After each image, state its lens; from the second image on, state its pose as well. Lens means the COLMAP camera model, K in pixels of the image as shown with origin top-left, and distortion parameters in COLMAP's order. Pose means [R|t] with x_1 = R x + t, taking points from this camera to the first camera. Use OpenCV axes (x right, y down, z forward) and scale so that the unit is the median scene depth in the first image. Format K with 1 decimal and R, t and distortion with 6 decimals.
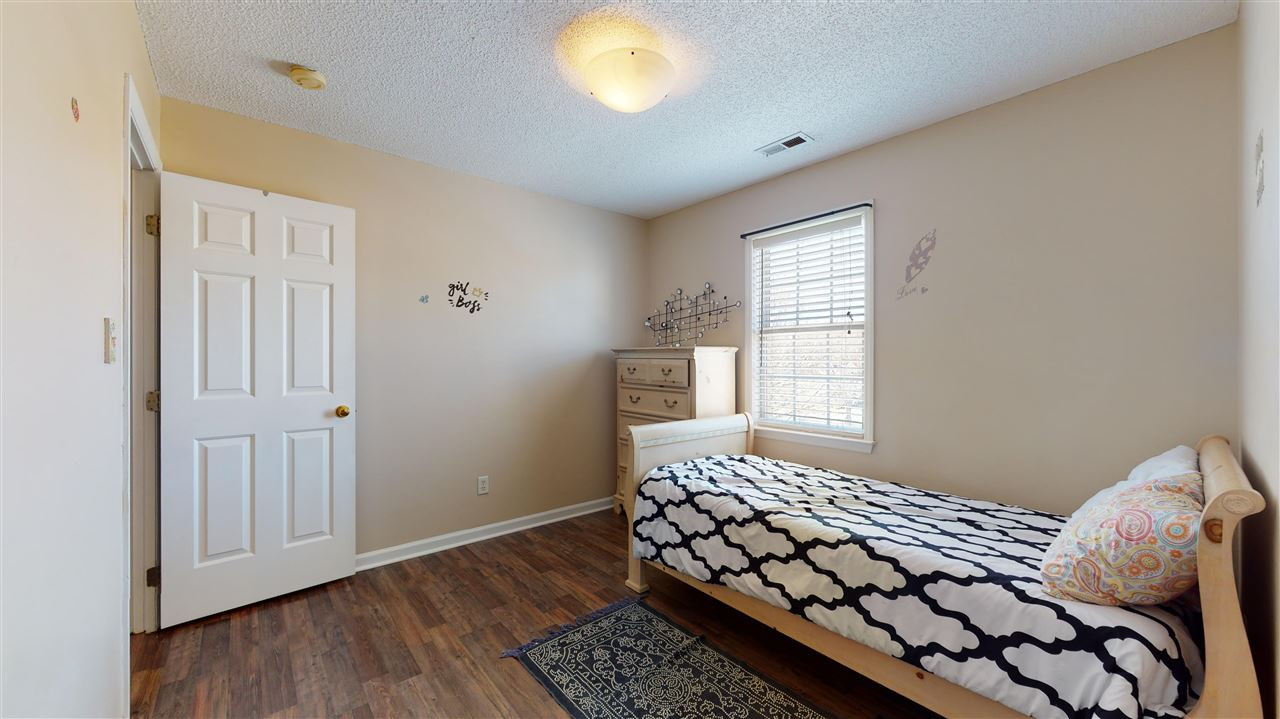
lens RADIAL K [[470.9, 0, 644.8], [0, 470.9, 360.6], [0, 0, 1]] dist [-0.002149, -0.000066]
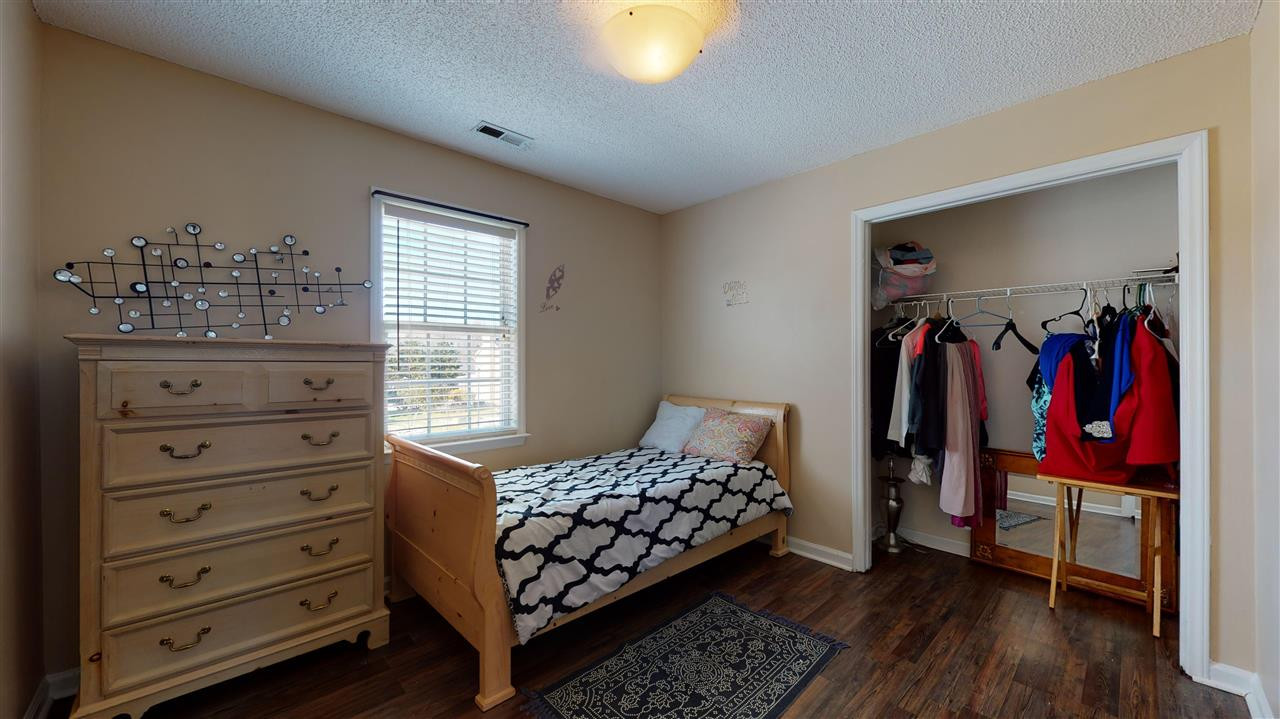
lens RADIAL K [[470.9, 0, 645.4], [0, 470.9, 359.6], [0, 0, 1]] dist [-0.002149, -0.000066]
pose [[-0.057223, 0.003714, 0.998355, -0.724613], [0.003903, 0.999986, -0.003496, -0.003092], [-0.998354, 0.003696, -0.057237, 0.844216]]
